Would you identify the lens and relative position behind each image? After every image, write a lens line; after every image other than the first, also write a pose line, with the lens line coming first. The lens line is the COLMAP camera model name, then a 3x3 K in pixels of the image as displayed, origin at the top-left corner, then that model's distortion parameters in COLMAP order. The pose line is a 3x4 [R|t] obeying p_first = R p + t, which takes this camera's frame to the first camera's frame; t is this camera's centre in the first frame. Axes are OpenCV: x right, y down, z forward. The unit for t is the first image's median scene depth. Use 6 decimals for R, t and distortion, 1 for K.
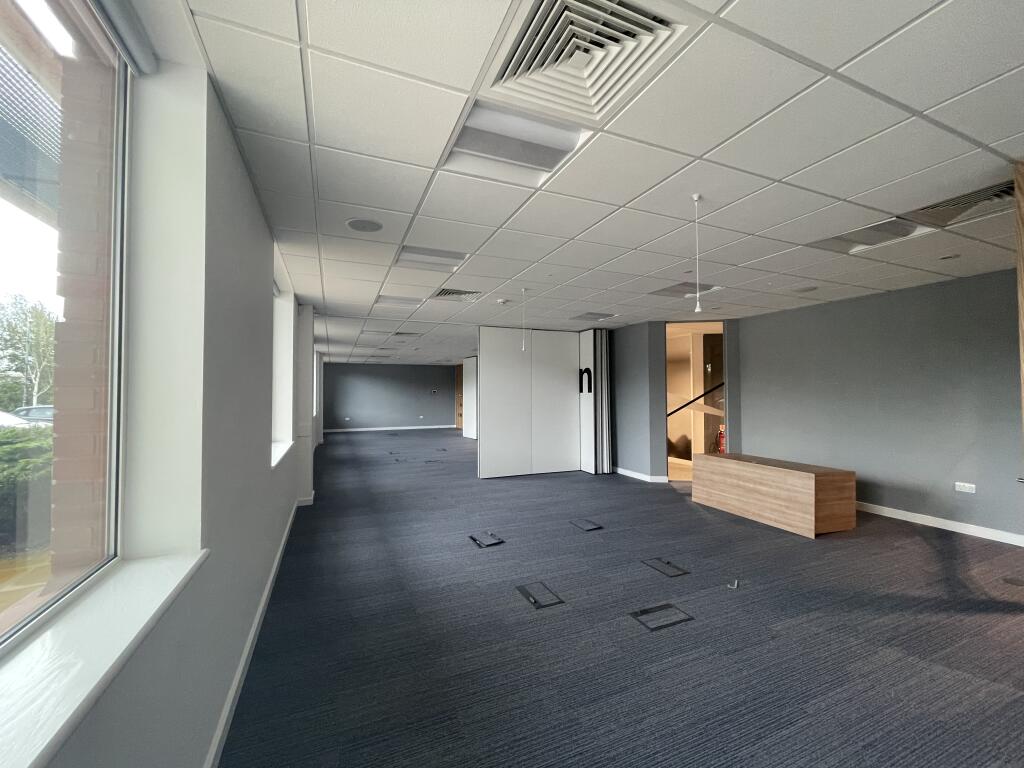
lens RADIAL K [[407.6, 0, 511.3], [0, 407.6, 381.9], [0, 0, 1]] dist [-0.007986, 0.000149]
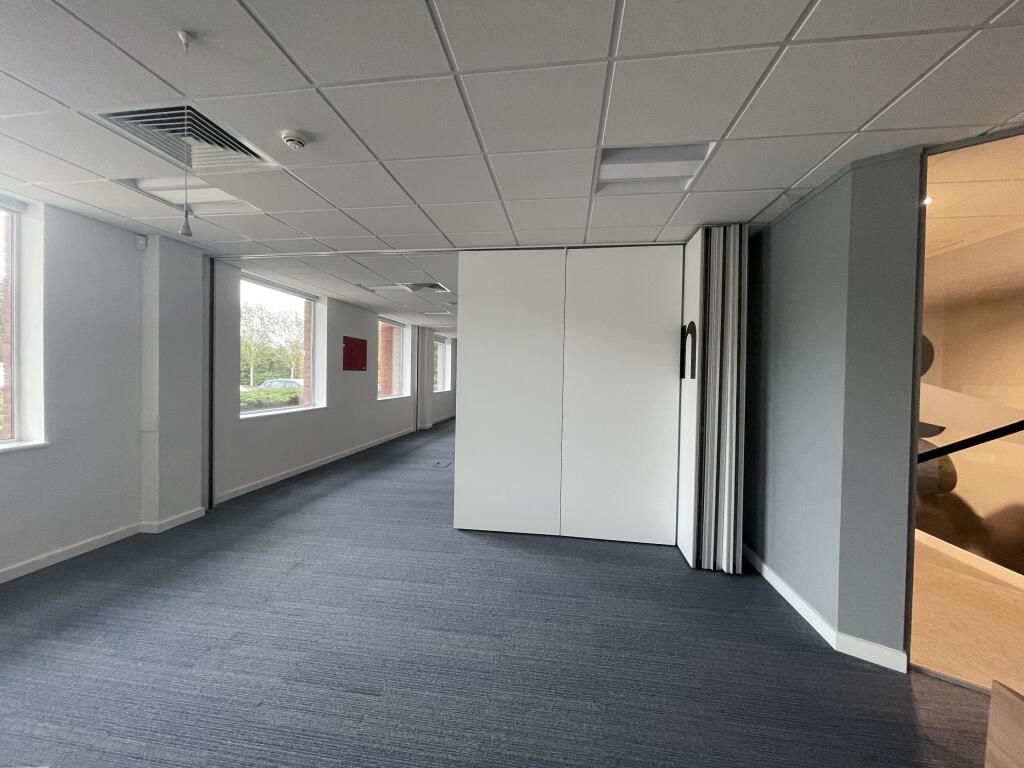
lens RADIAL K [[407.6, 0, 507.9], [0, 407.6, 381.9], [0, 0, 1]] dist [-0.007986, 0.000149]
pose [[0.851417, 0.020939, -0.524071, 0.257993], [-0.001790, 0.999313, 0.037018, 0.015225], [0.524486, -0.030580, 0.850870, 0.535732]]
